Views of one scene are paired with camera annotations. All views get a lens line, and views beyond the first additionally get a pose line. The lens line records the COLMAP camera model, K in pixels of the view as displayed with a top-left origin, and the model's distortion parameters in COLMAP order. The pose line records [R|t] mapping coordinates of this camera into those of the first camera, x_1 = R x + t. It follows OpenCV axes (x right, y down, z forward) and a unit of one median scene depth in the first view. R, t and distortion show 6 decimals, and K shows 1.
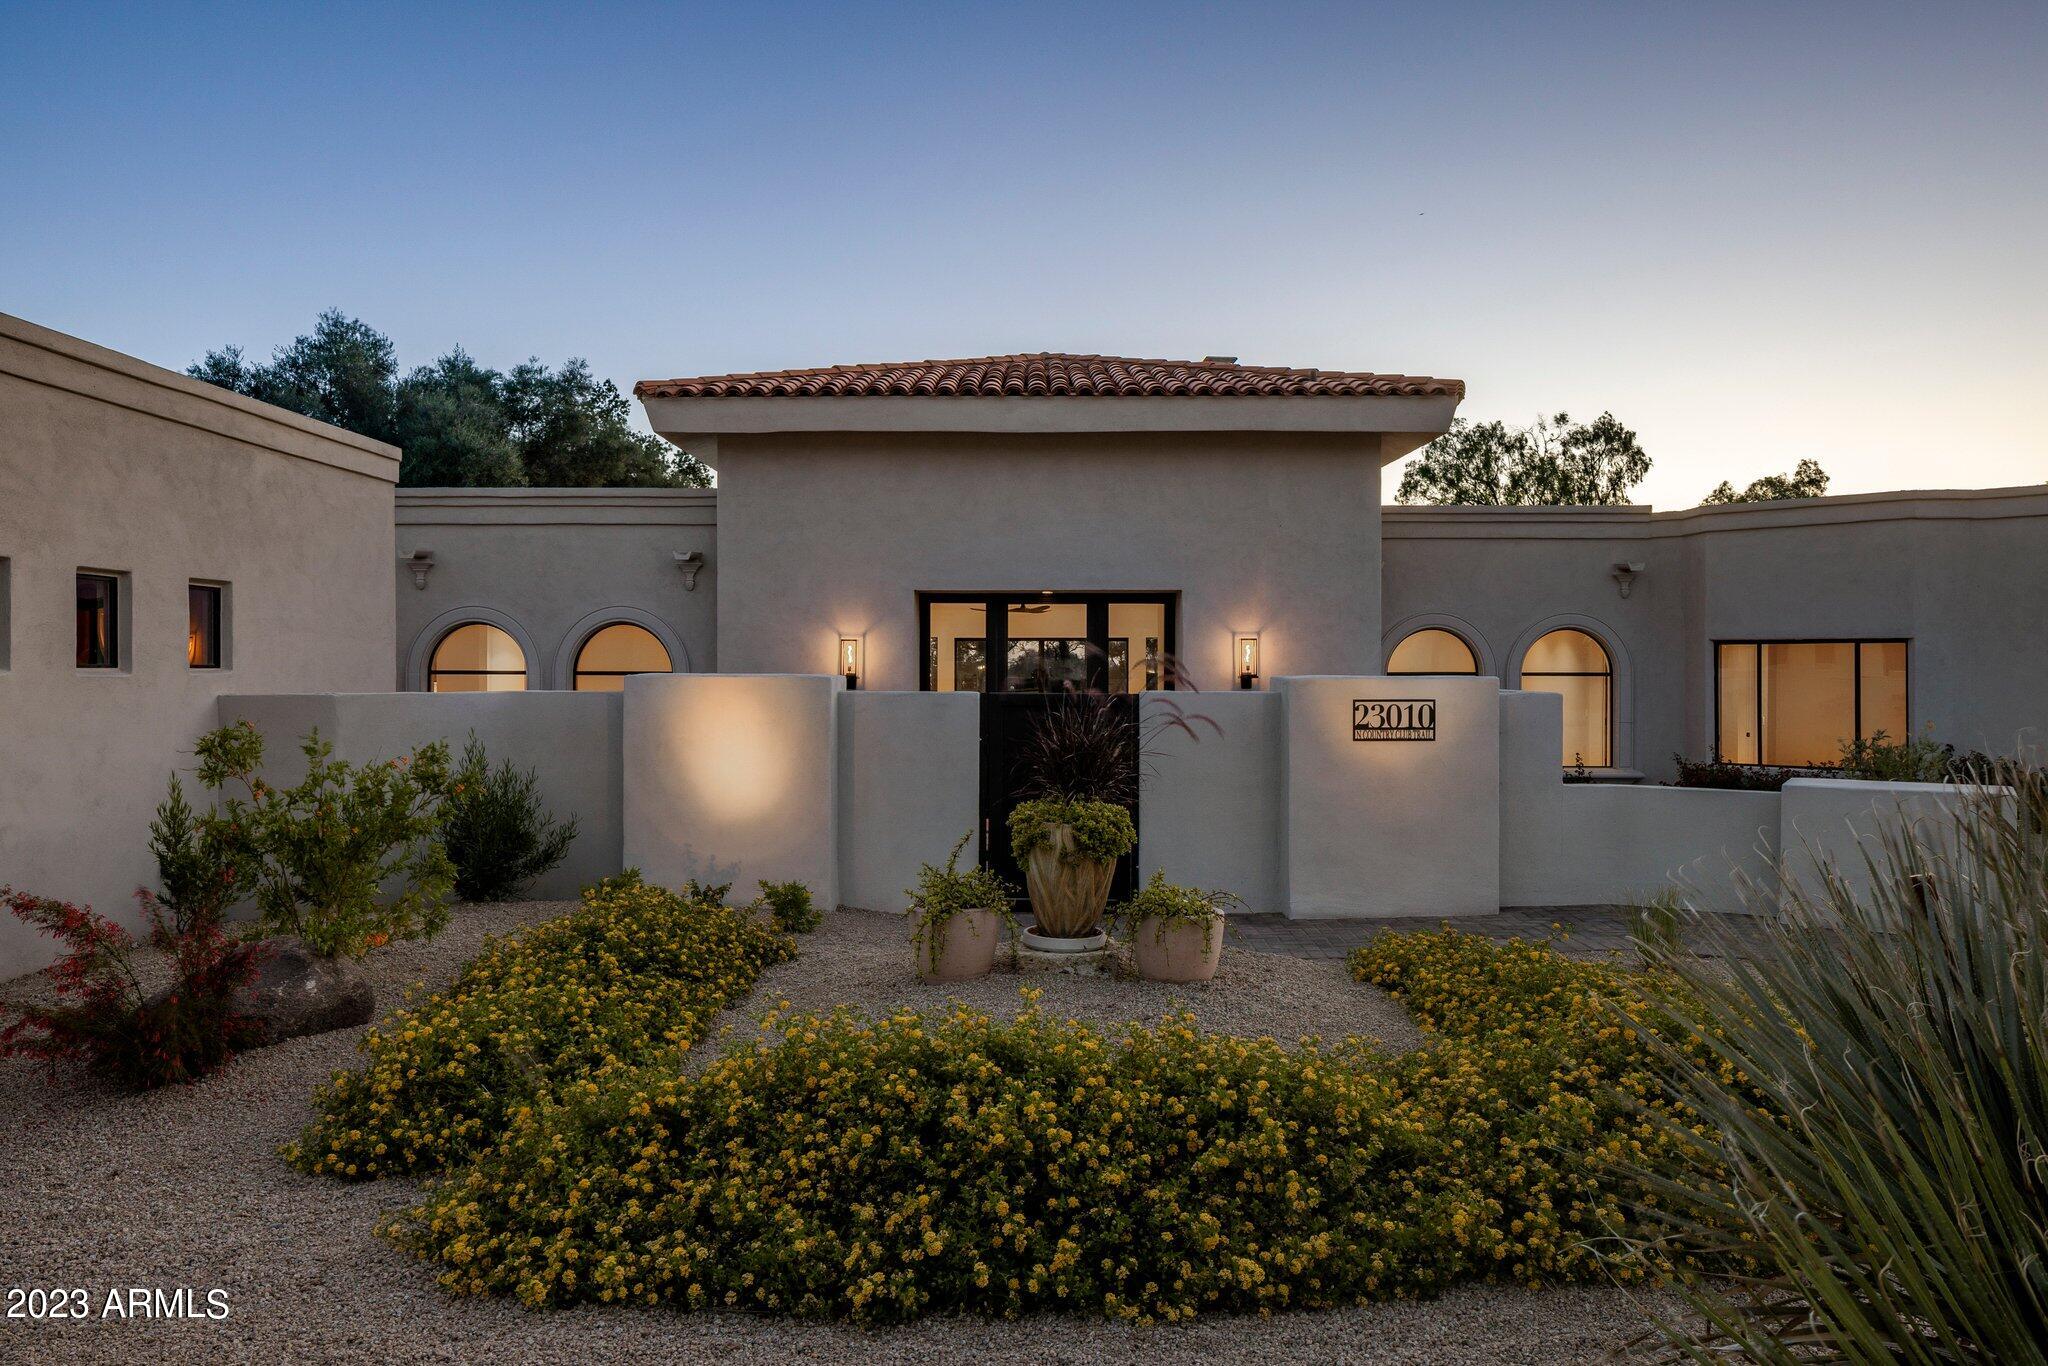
lens RADIAL K [[1382.0, 0, 1013.3], [0, 1382.0, 681.2], [0, 0, 1]] dist [-0.010151, -0.000828]
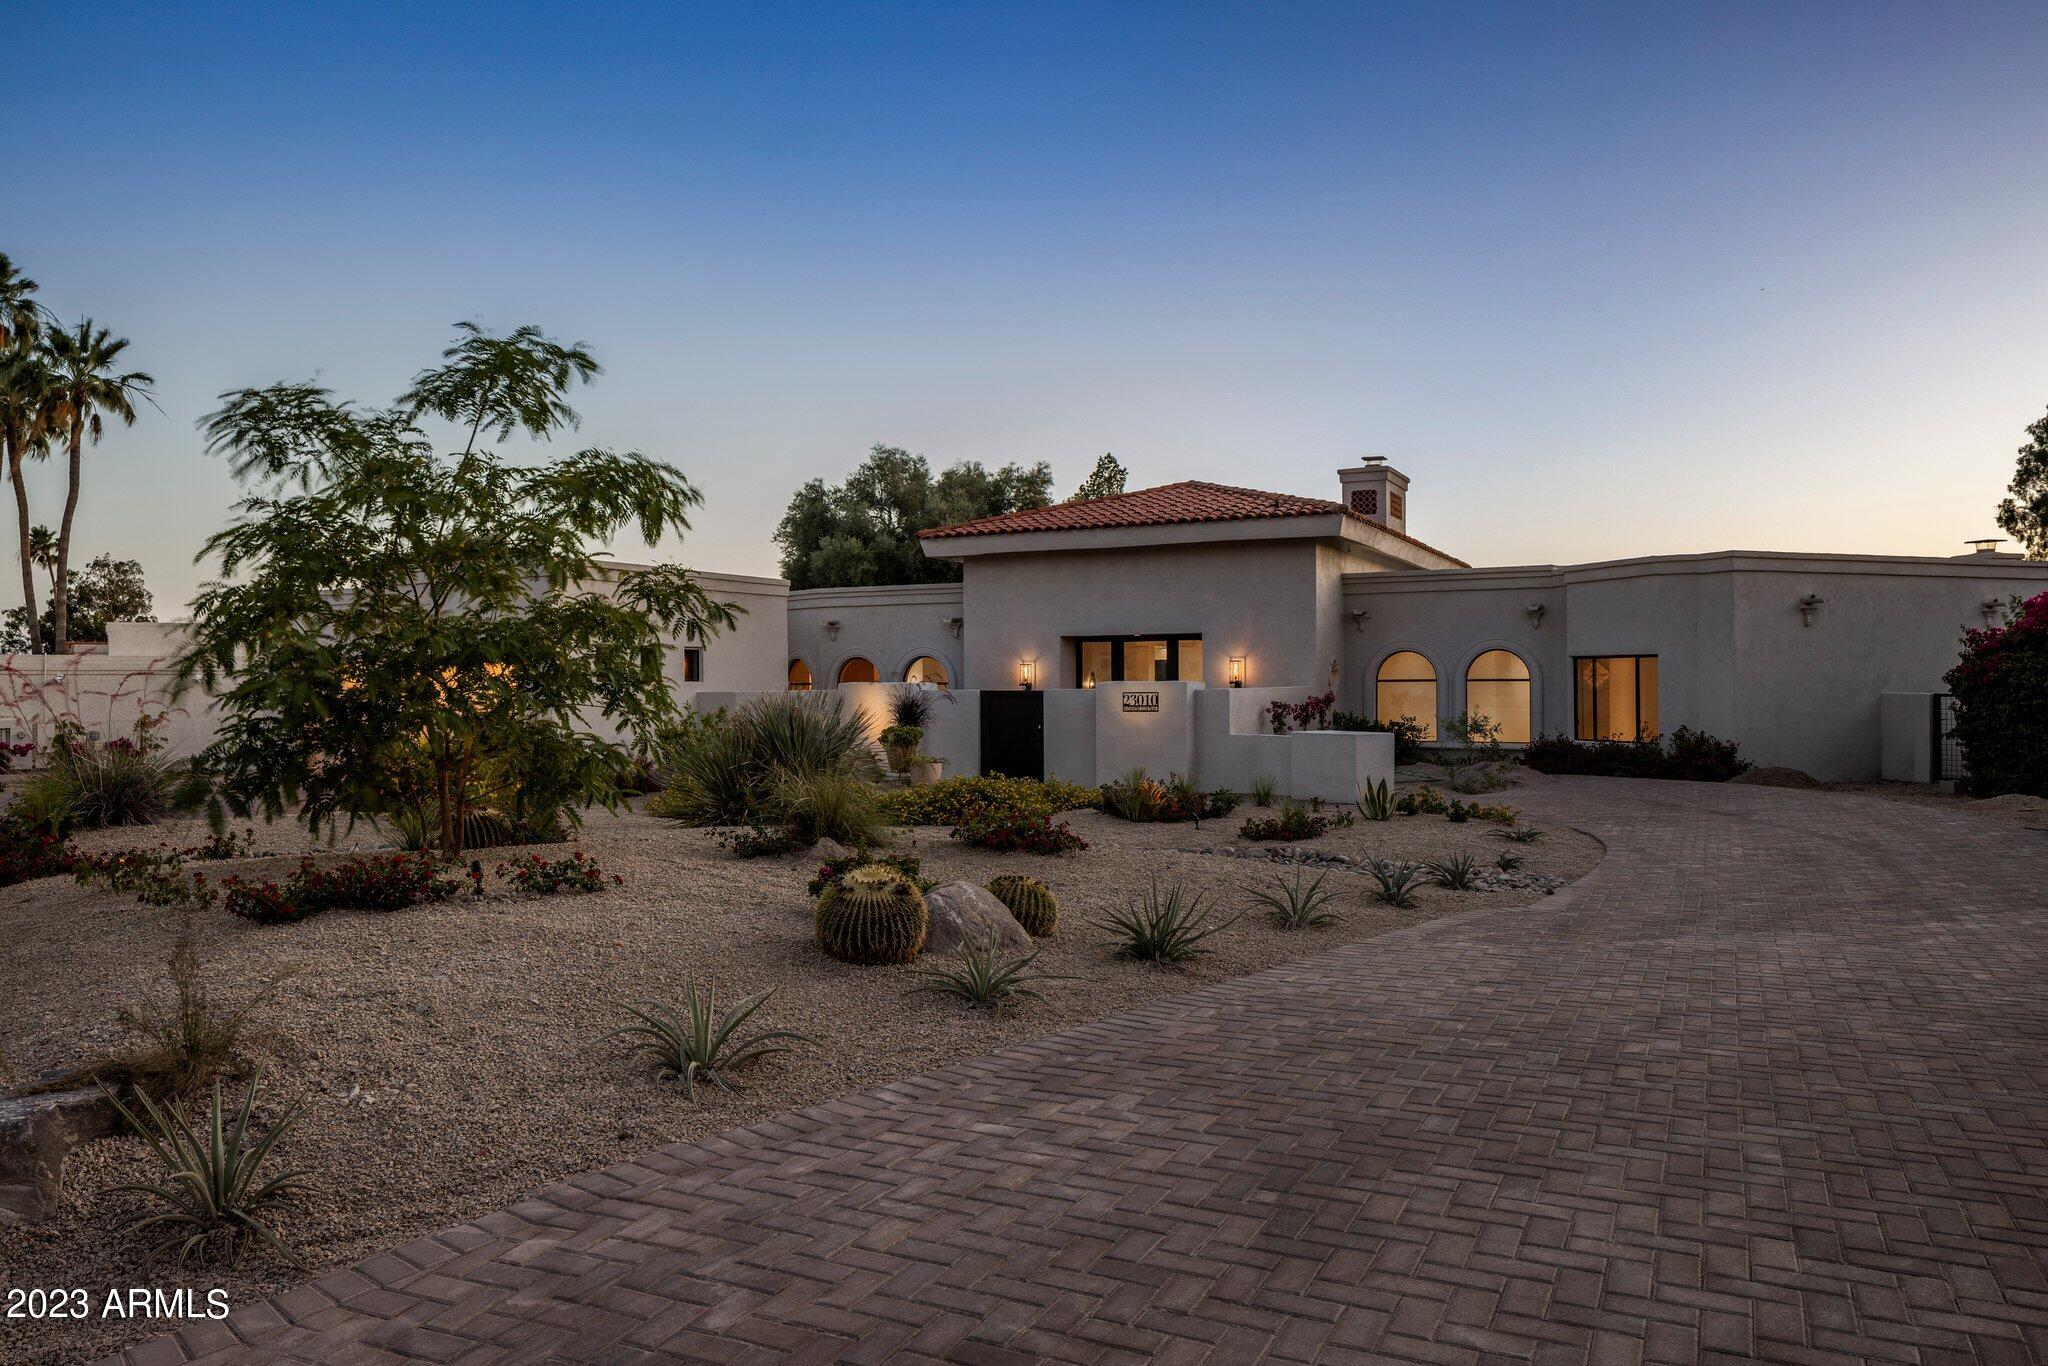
lens RADIAL K [[1382.0, 0, 1031.6], [0, 1382.0, 685.0], [0, 0, 1]] dist [-0.010151, -0.000828]
pose [[0.903500, -0.006365, -0.428541, 0.663660], [0.002885, 0.999957, -0.008768, 0.012925], [0.428579, 0.006686, 0.903480, -0.637150]]
